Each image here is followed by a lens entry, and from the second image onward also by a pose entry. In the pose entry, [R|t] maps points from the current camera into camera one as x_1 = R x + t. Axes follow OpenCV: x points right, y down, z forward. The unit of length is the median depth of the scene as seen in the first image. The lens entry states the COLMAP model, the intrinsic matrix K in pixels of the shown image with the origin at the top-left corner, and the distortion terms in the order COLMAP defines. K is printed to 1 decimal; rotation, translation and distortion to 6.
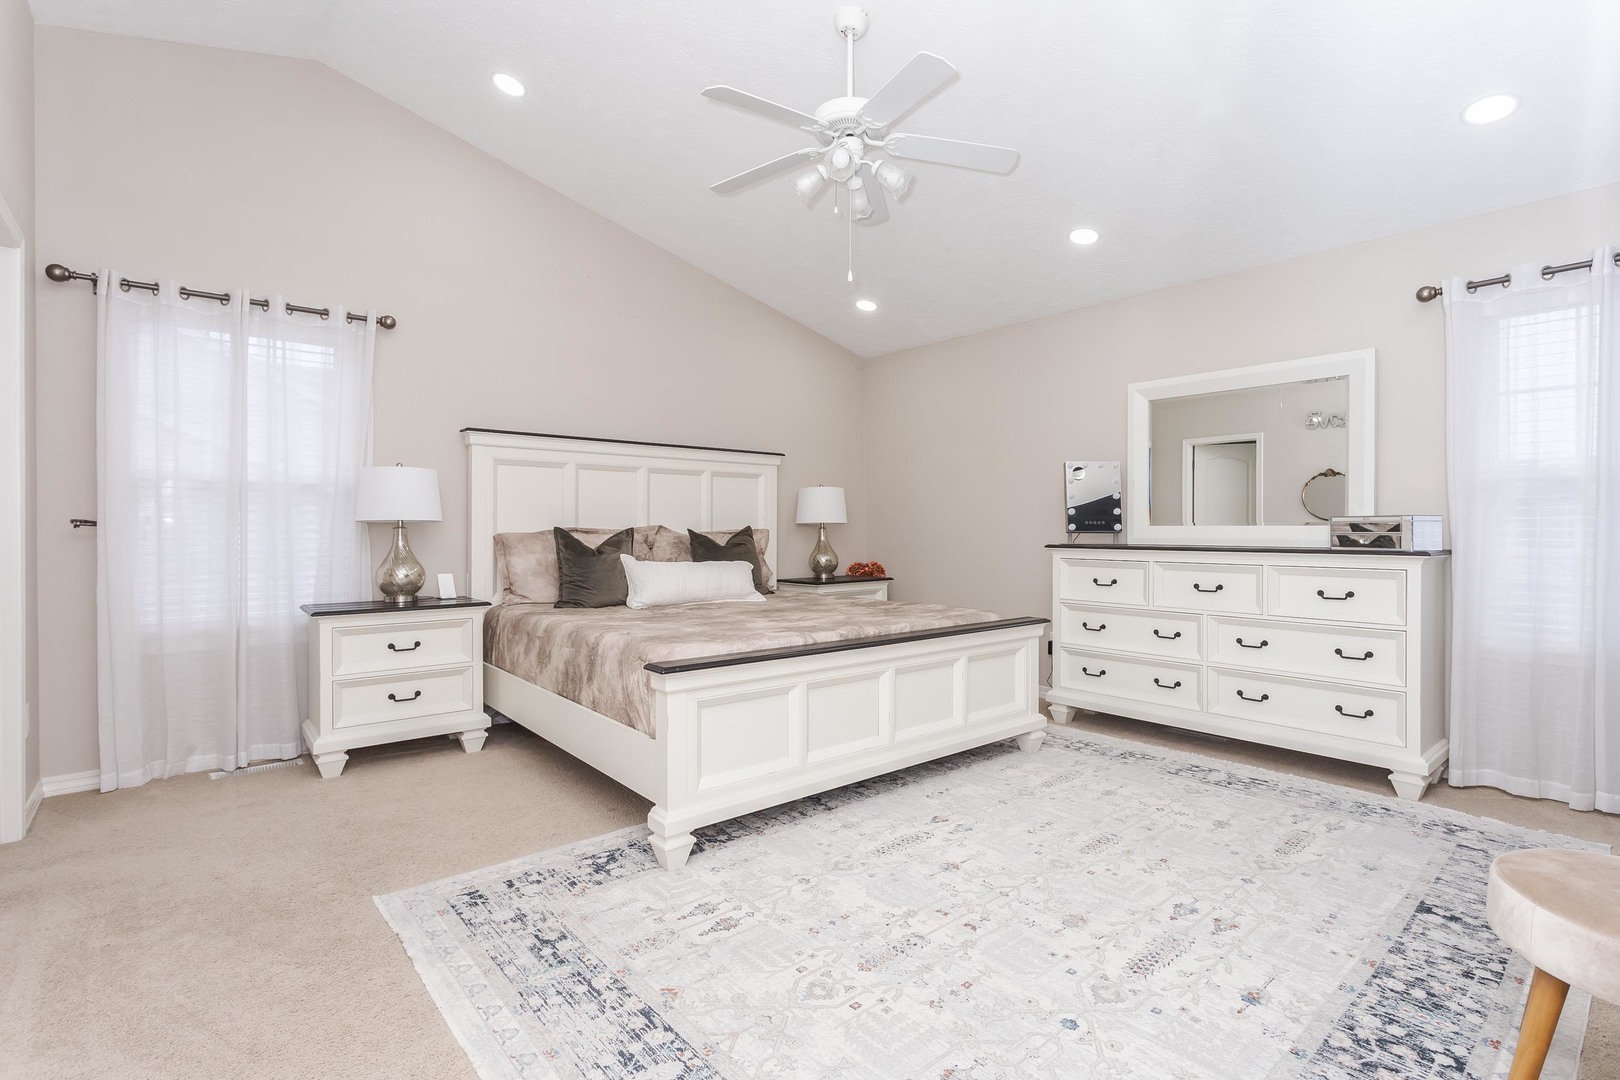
lens RADIAL K [[761.1, 0, 810.5], [0, 761.1, 534.7], [0, 0, 1]] dist [-0.002975, 0.000869]
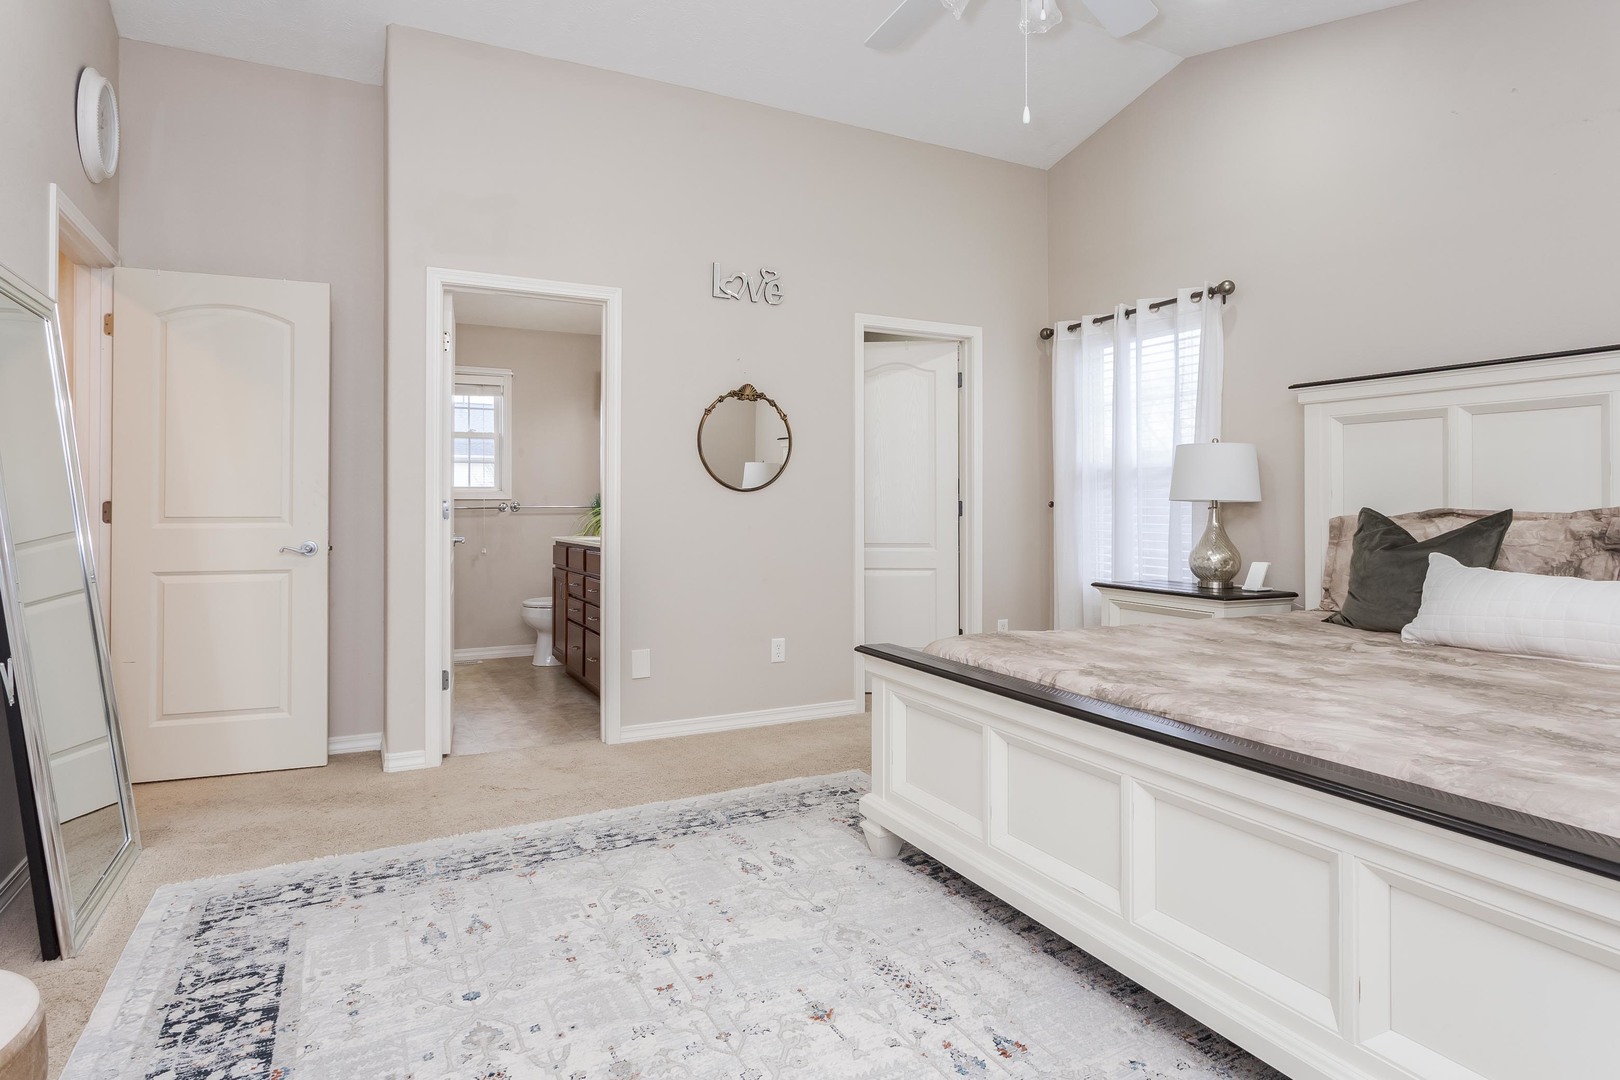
lens RADIAL K [[851.3, 0, 784.3], [0, 851.3, 501.8], [0, 0, 1]] dist [-0.005129, 0.000651]
pose [[-0.228015, -0.004022, -0.973649, 1.096506], [-0.010884, 0.999940, -0.001581, -0.018190], [0.973597, 0.010236, -0.228045, 1.342013]]
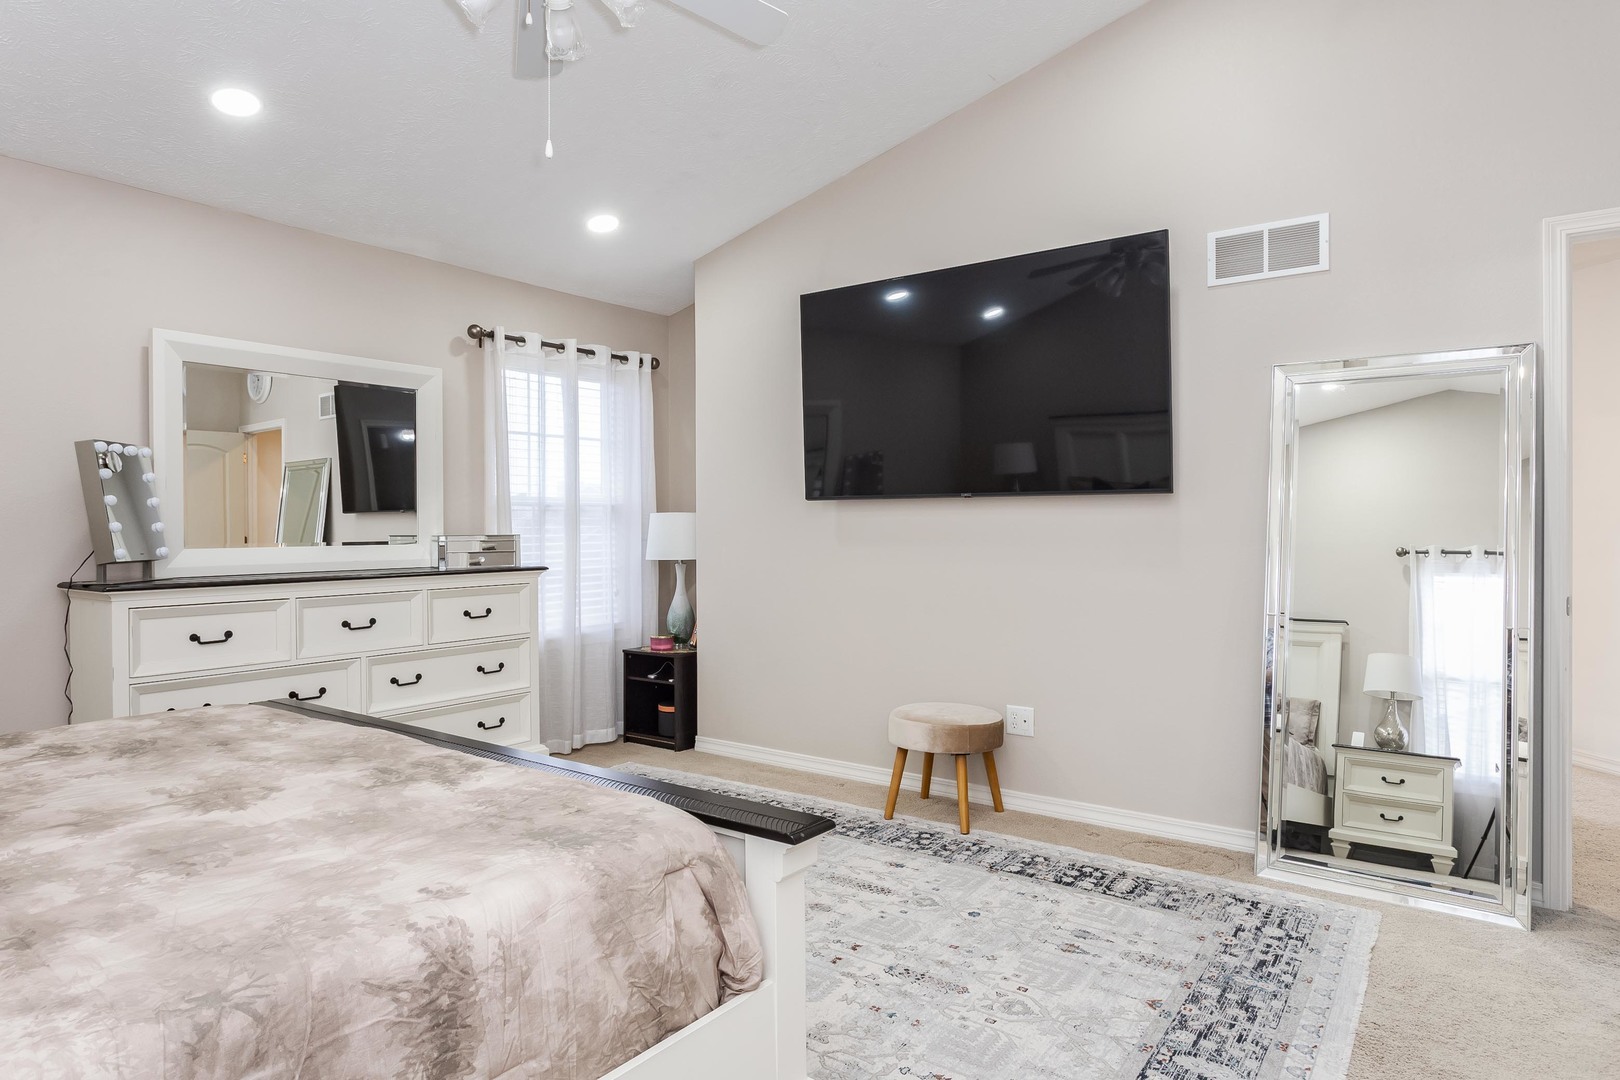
lens RADIAL K [[973.2, 0, 808.4], [0, 973.2, 535.0], [0, 0, 1]] dist [0.001427, 0.000359]
pose [[-0.236650, -0.009345, 0.971550, -1.041899], [0.014996, 0.999800, 0.013269, -0.055678], [-0.971479, 0.017709, -0.236462, 1.368409]]
